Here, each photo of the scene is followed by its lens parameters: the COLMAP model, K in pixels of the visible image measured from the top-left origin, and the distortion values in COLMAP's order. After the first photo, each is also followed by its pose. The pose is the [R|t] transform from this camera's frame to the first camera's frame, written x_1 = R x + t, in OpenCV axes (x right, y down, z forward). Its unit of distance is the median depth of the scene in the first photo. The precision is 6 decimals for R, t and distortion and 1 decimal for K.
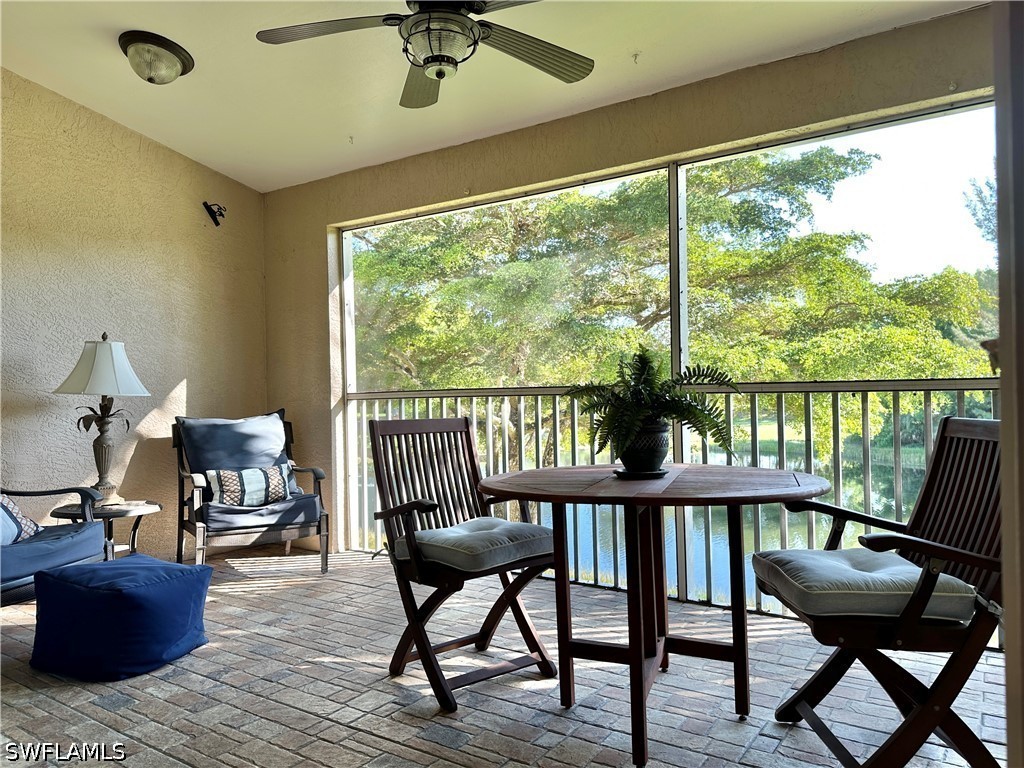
lens RADIAL K [[706.7, 0, 514.1], [0, 706.7, 389.8], [0, 0, 1]] dist [0.086759, -0.115292]
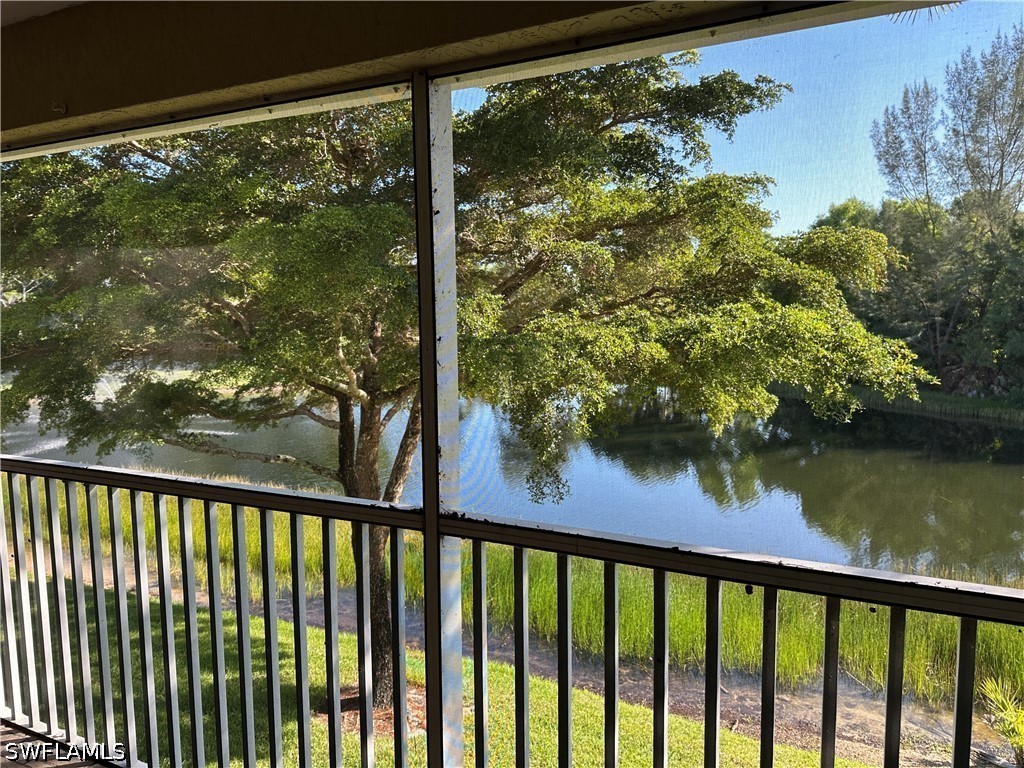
lens RADIAL K [[710.2, 0, 506.1], [0, 710.2, 382.9], [0, 0, 1]] dist [0.086002, -0.118164]
pose [[0.992780, 0.004451, 0.119870, 0.092666], [-0.015922, 0.995359, 0.094904, -0.064338], [-0.118892, -0.096127, 0.988243, 0.203184]]
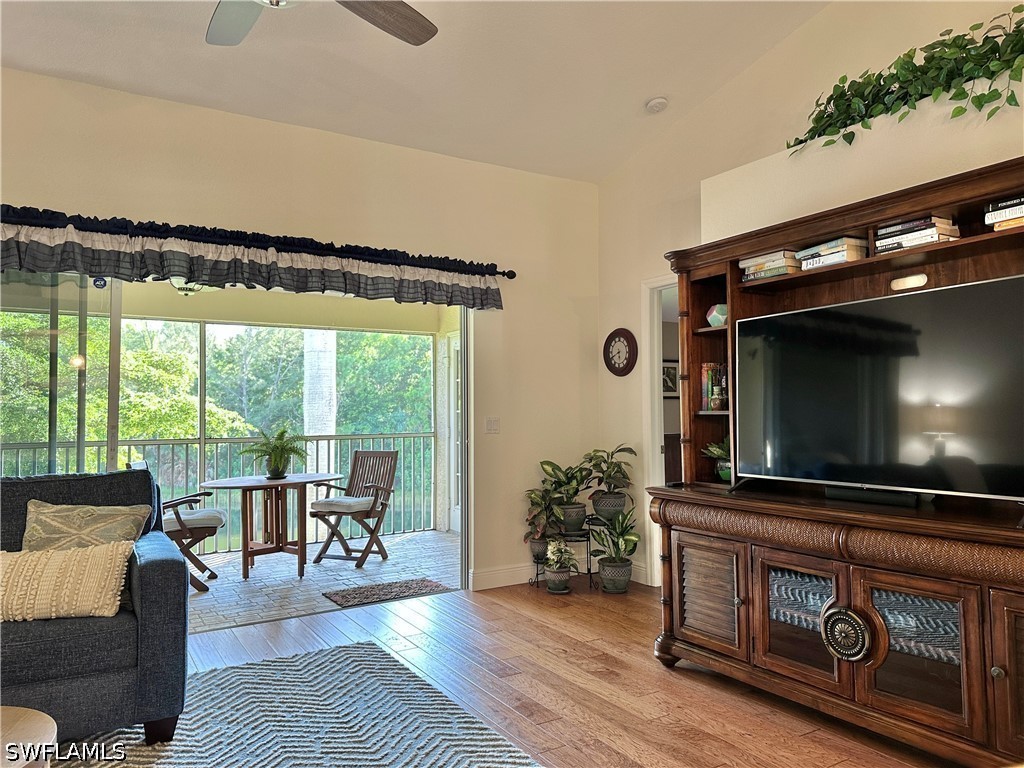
lens RADIAL K [[710.2, 0, 506.1], [0, 710.2, 382.9], [0, 0, 1]] dist [0.086002, -0.118164]
pose [[0.428860, 0.059030, 0.901440, -1.758200], [0.004800, 0.997700, -0.067617, -0.039168], [-0.903358, 0.033325, 0.427590, -0.826826]]
